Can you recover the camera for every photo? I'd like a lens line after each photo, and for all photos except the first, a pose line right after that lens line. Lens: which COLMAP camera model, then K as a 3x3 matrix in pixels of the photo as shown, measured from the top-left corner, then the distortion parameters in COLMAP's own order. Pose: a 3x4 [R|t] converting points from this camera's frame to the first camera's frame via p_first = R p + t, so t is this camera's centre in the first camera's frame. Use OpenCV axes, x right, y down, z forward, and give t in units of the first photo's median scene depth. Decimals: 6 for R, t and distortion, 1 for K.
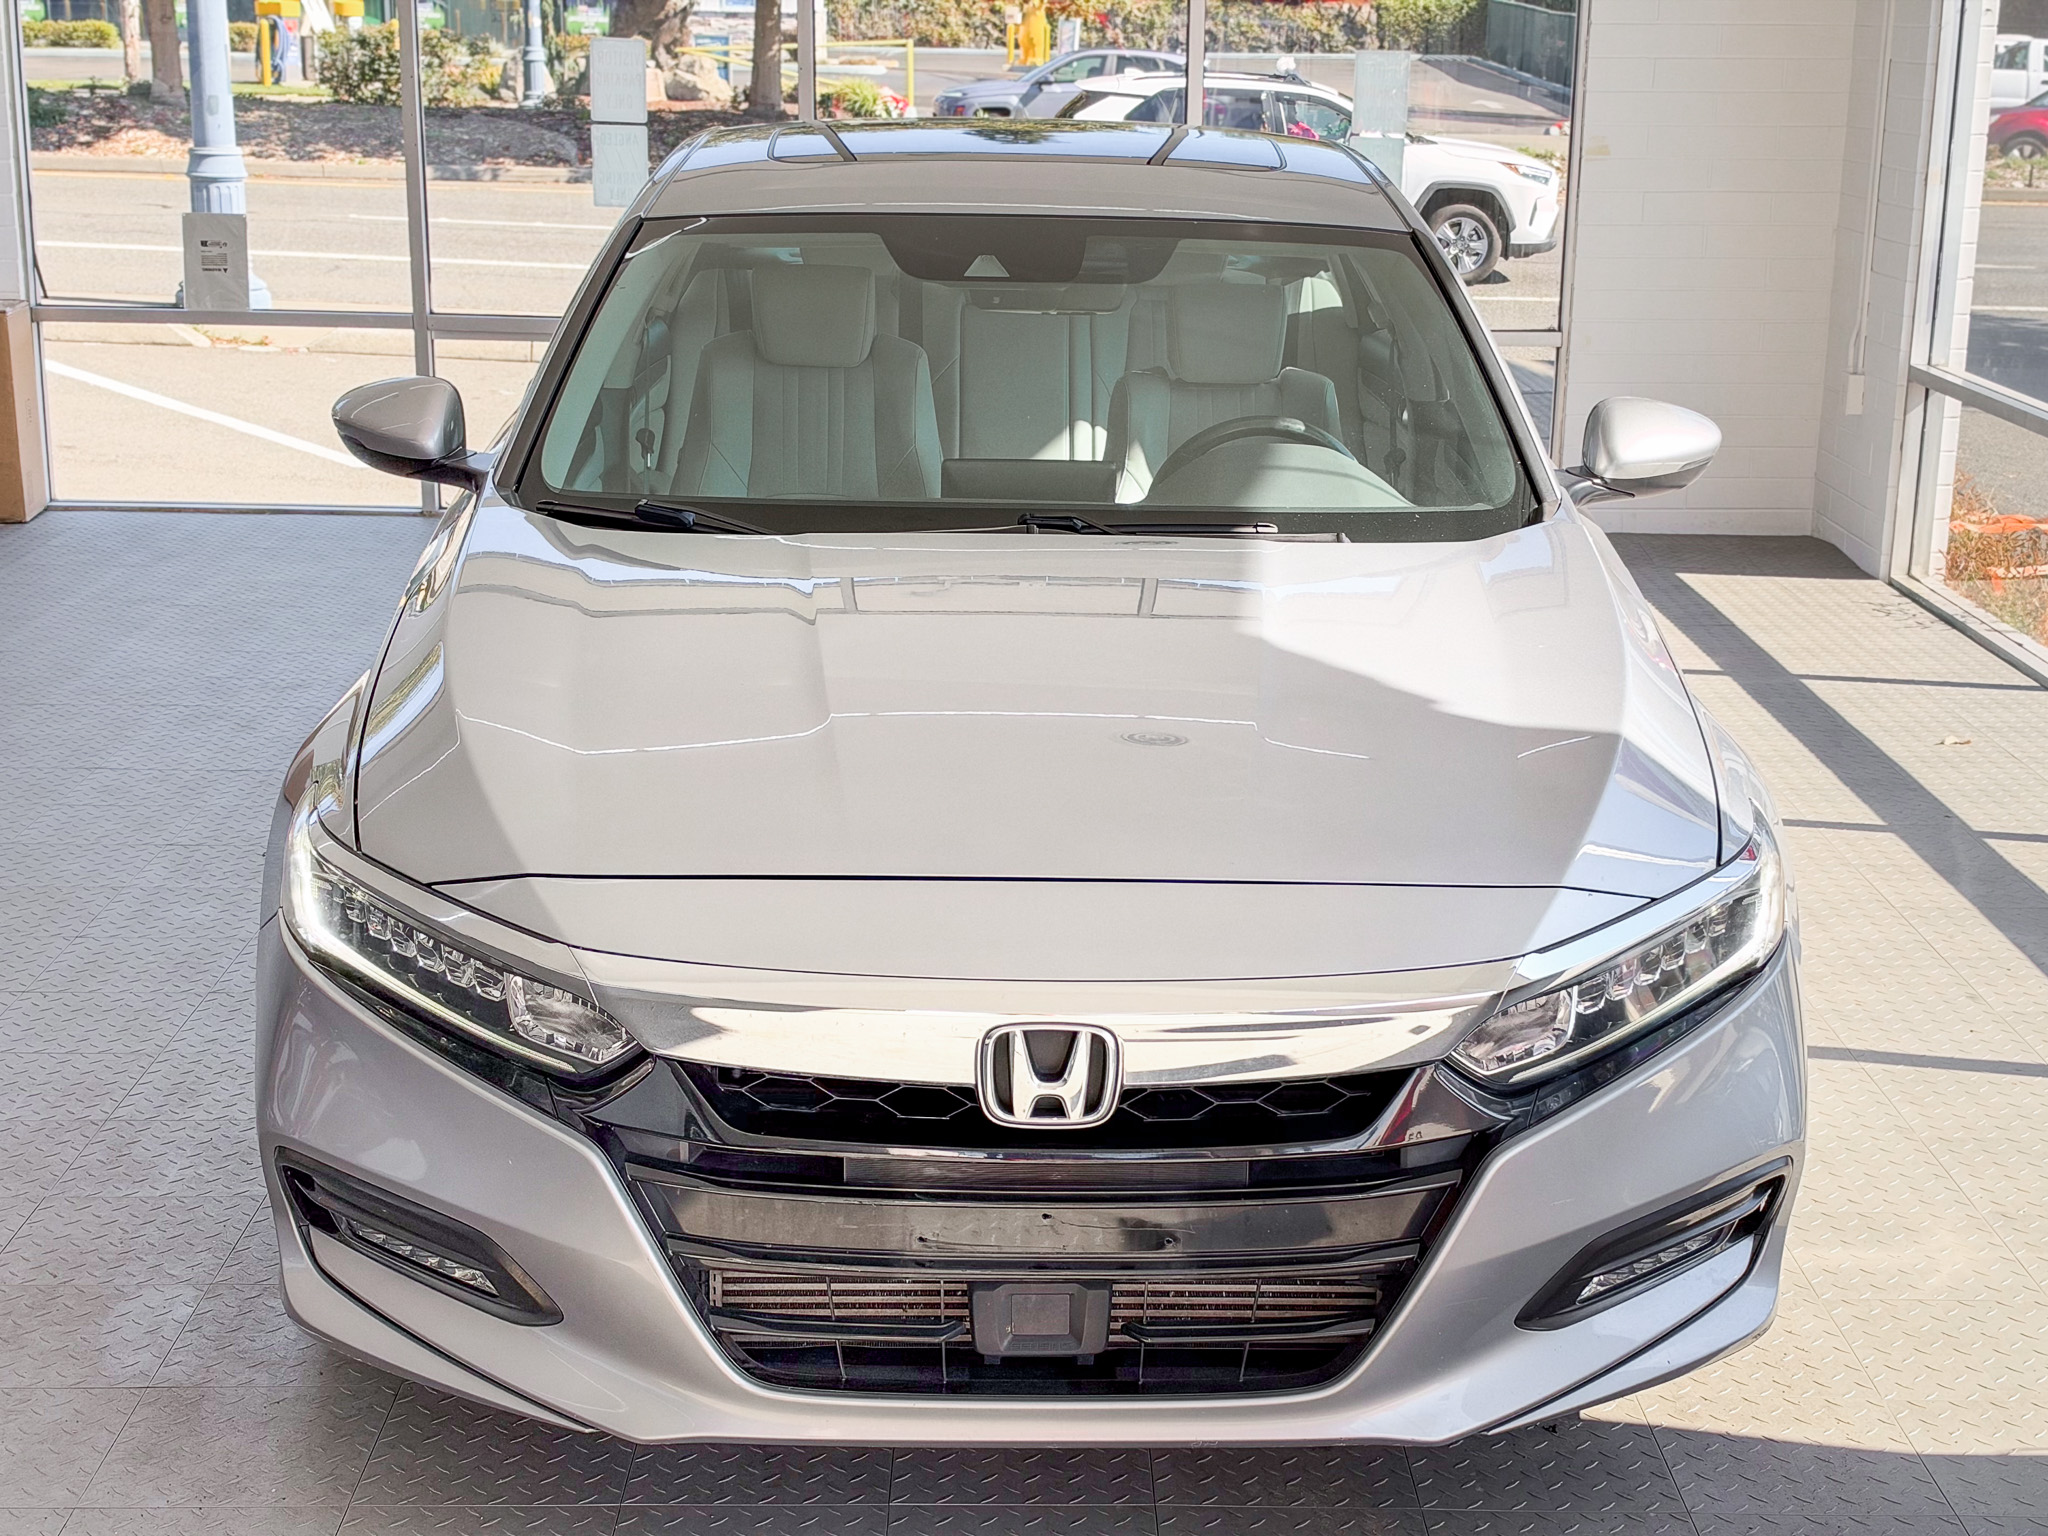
lens RADIAL K [[2952.1, 0, 1024.0], [0, 2952.1, 768.0], [0, 0, 1]] dist [0.242016, -0.755032]
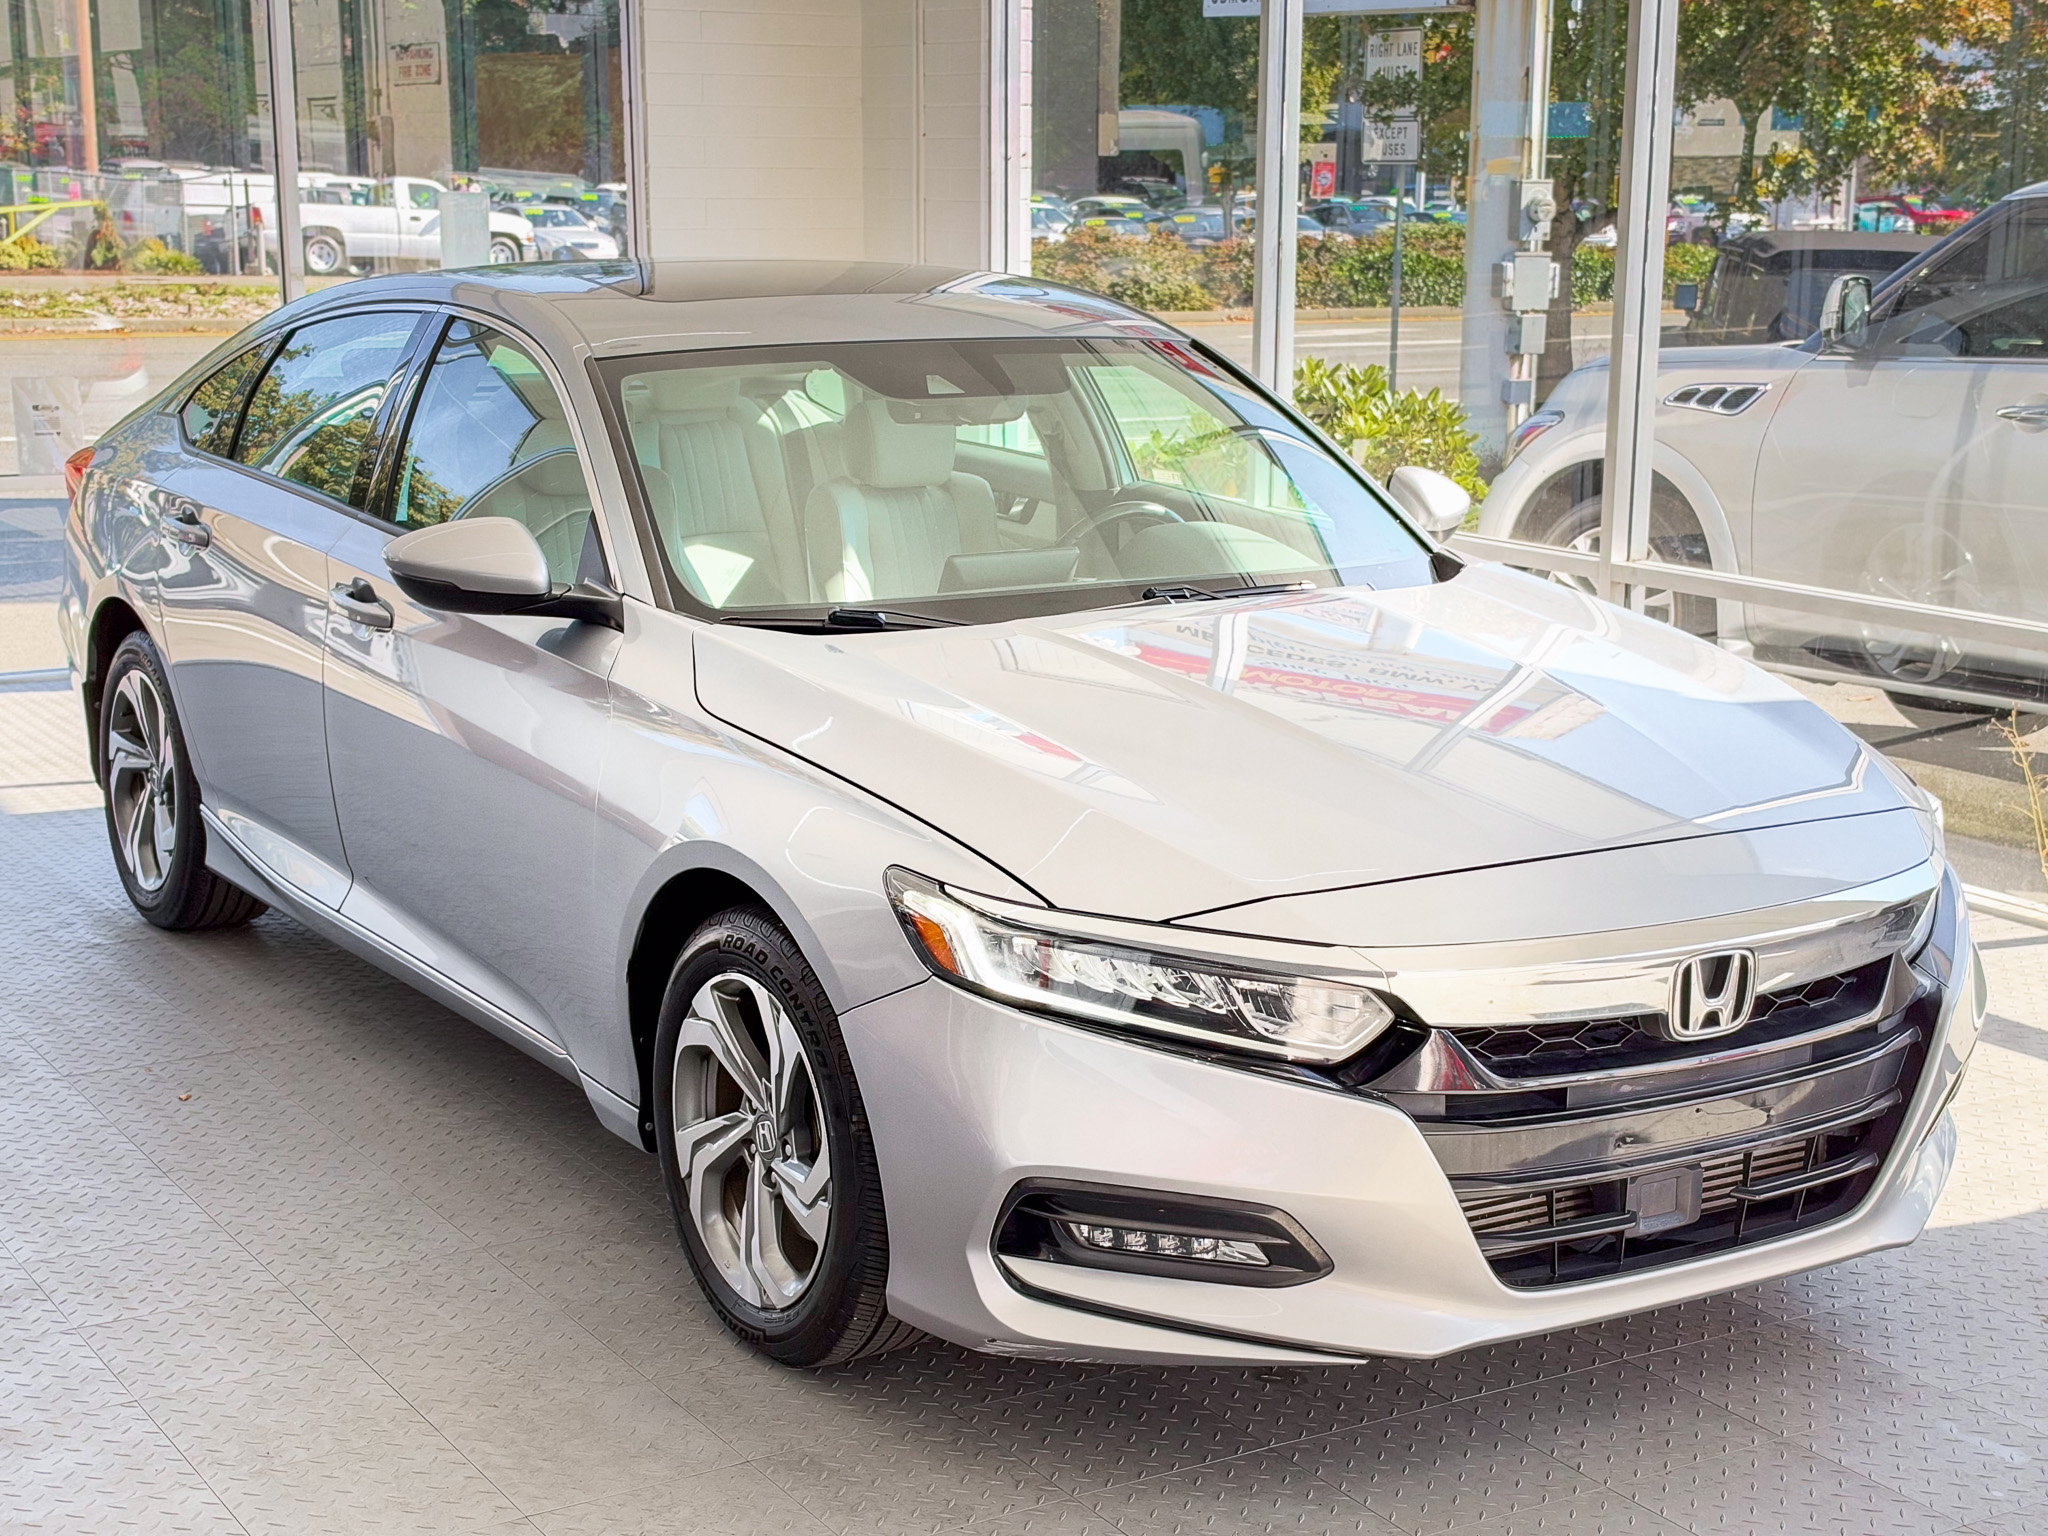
lens RADIAL K [[2952.1, 0, 1024.0], [0, 2952.1, 768.0], [0, 0, 1]] dist [0.242016, -0.755032]
pose [[0.874027, -0.110387, 0.473172, -0.792645], [0.130133, 0.991455, -0.009080, -0.016690], [-0.468127, 0.069511, 0.880923, 0.013500]]
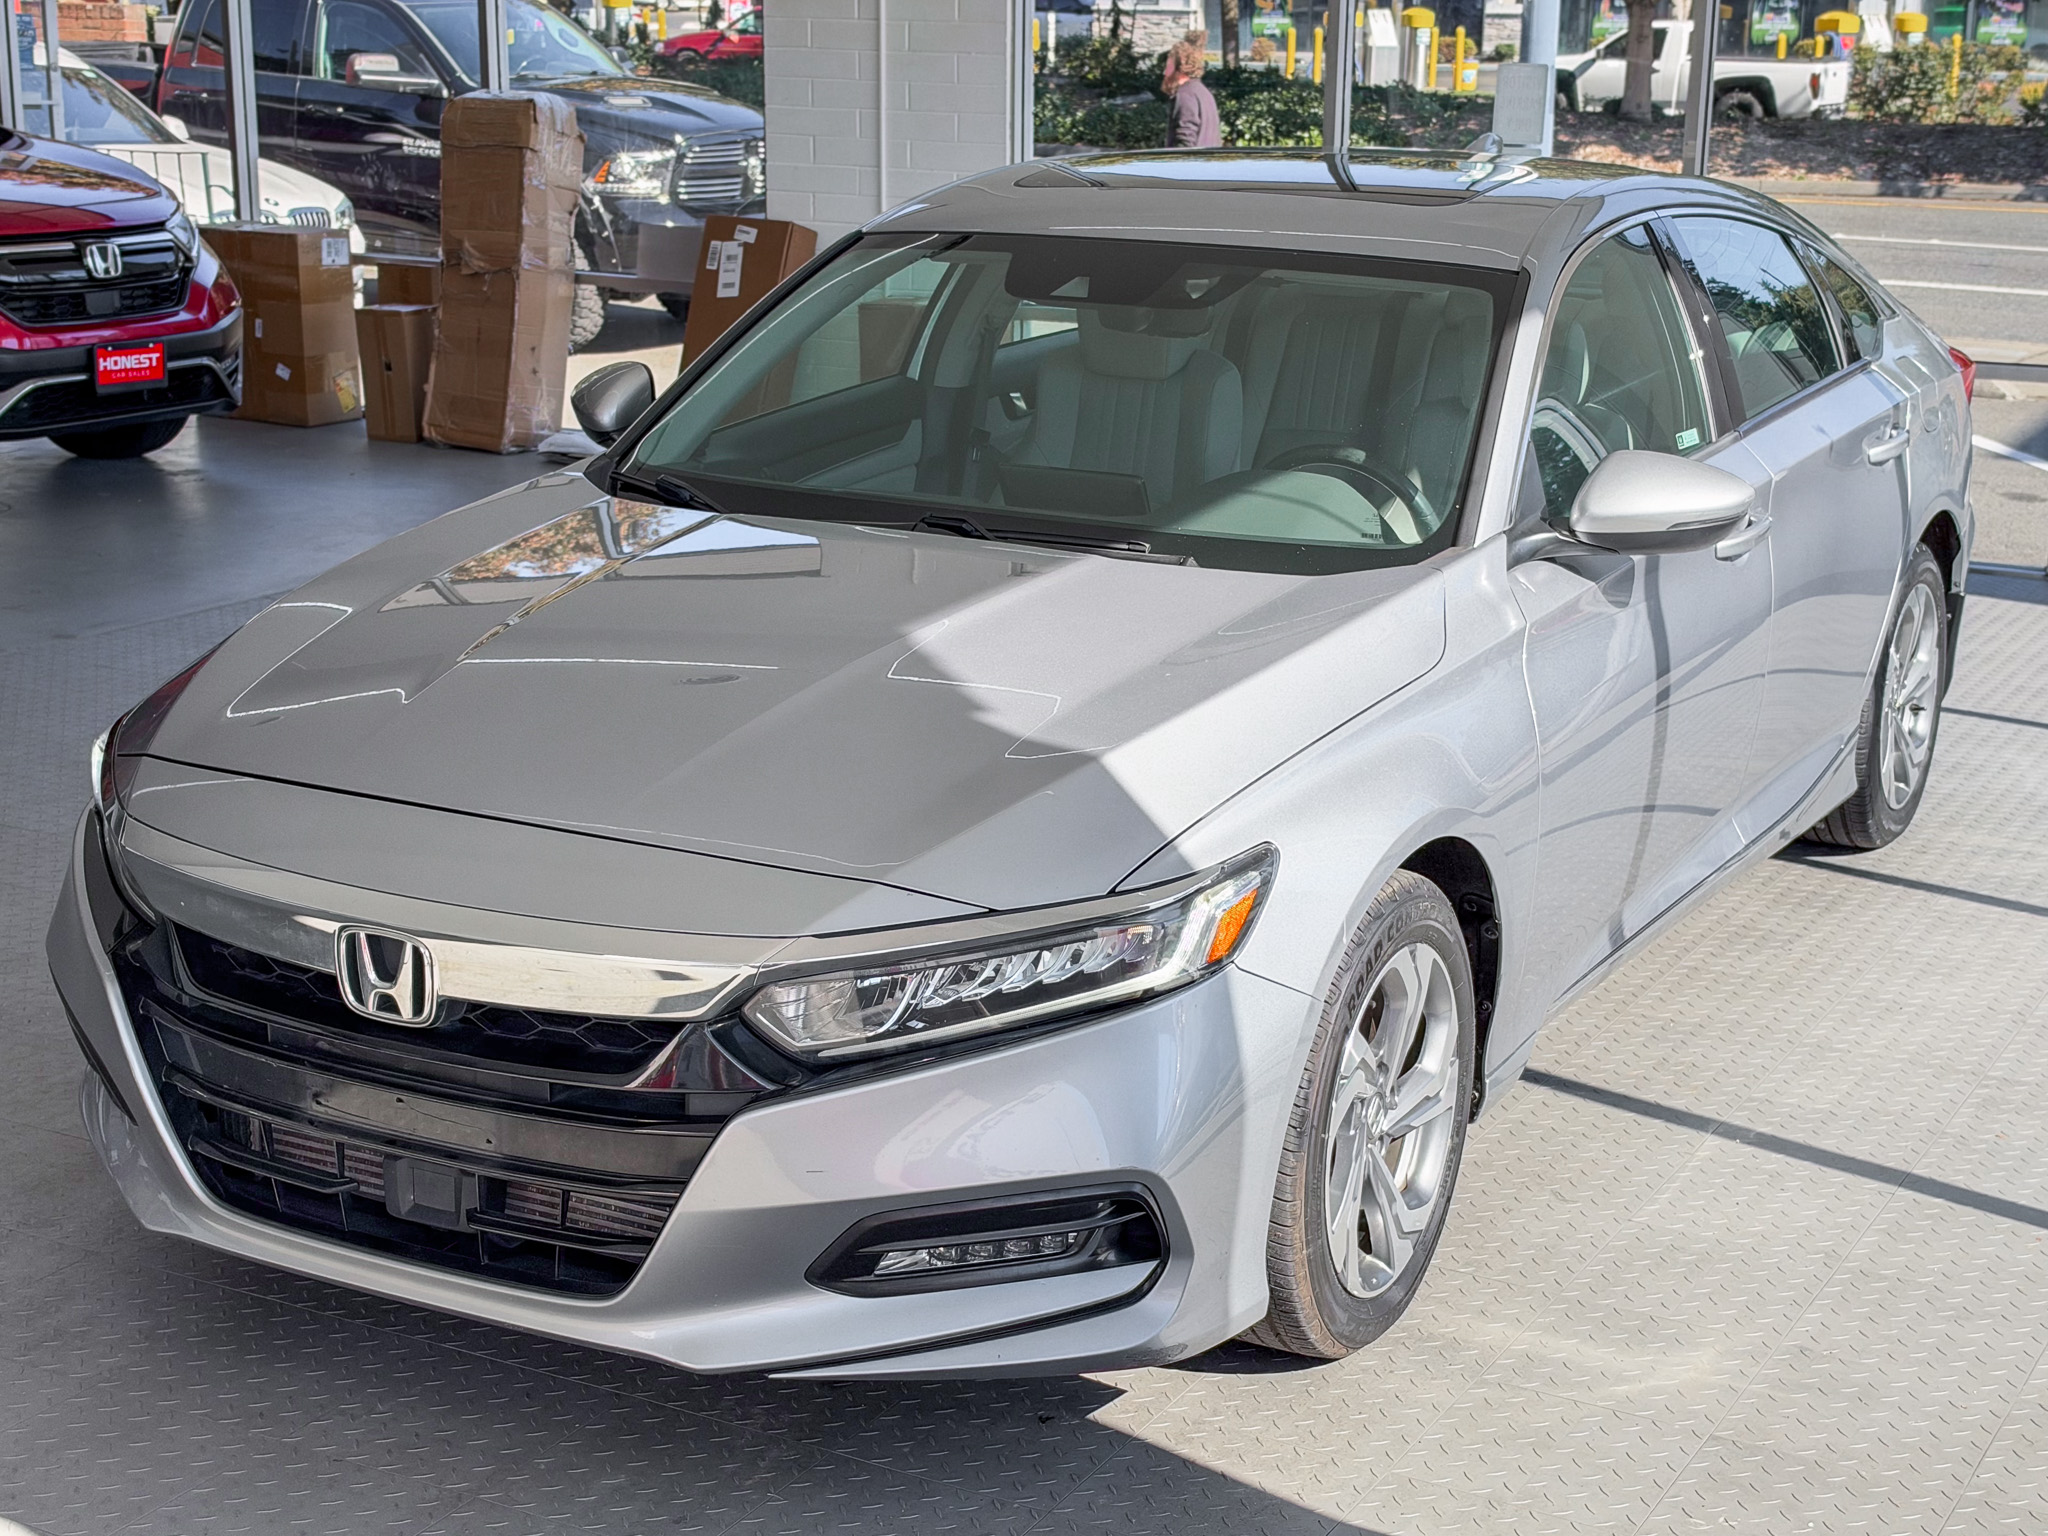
lens RADIAL K [[2923.3, 0, 1024.0], [0, 2923.3, 768.0], [0, 0, 1]] dist [0.221638, -0.783046]
pose [[0.866506, 0.118647, -0.484861, 0.733587], [-0.119531, 0.992400, 0.029228, -0.038274], [0.484644, 0.032630, 0.874103, 0.105962]]
